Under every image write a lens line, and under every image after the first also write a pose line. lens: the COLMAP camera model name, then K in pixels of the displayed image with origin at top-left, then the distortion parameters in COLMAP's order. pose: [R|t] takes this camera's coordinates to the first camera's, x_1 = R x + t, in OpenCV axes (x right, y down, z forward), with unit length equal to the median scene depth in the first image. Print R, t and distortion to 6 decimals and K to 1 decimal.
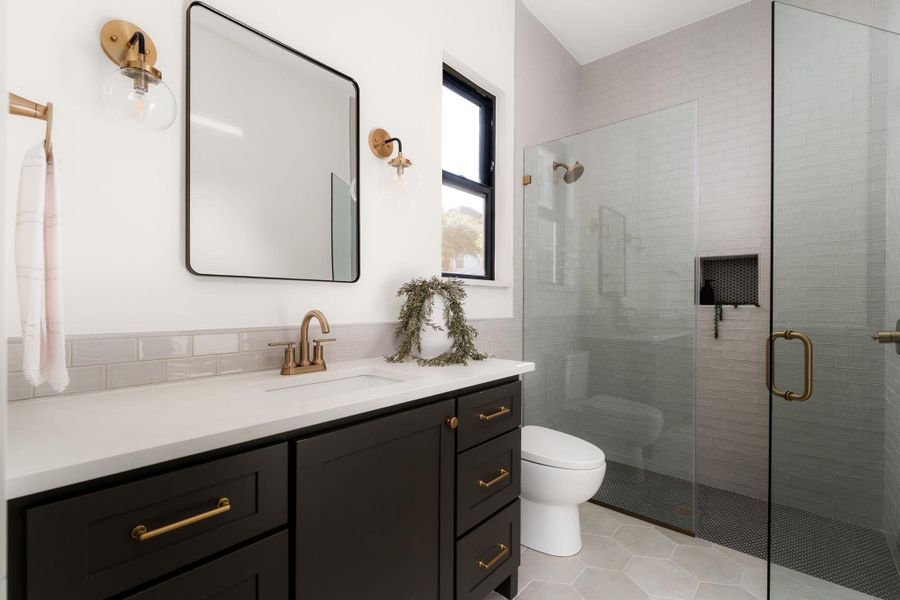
lens RADIAL K [[409.9, 0, 447.7], [0, 409.9, 300.2], [0, 0, 1]] dist [0.000542, -0.000048]
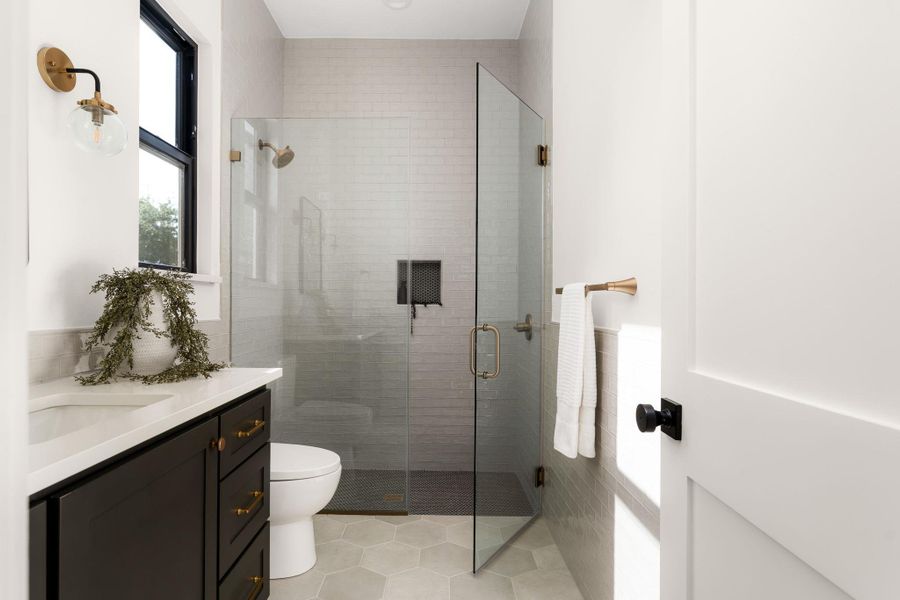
lens RADIAL K [[462.5, 0, 451.0], [0, 462.5, 297.0], [0, 0, 1]] dist [-0.000880, -0.000444]
pose [[0.754570, 0.009411, 0.656152, -0.144997], [-0.006688, 0.999956, -0.006651, -0.000297], [-0.656186, 0.000630, 0.754599, -0.014692]]
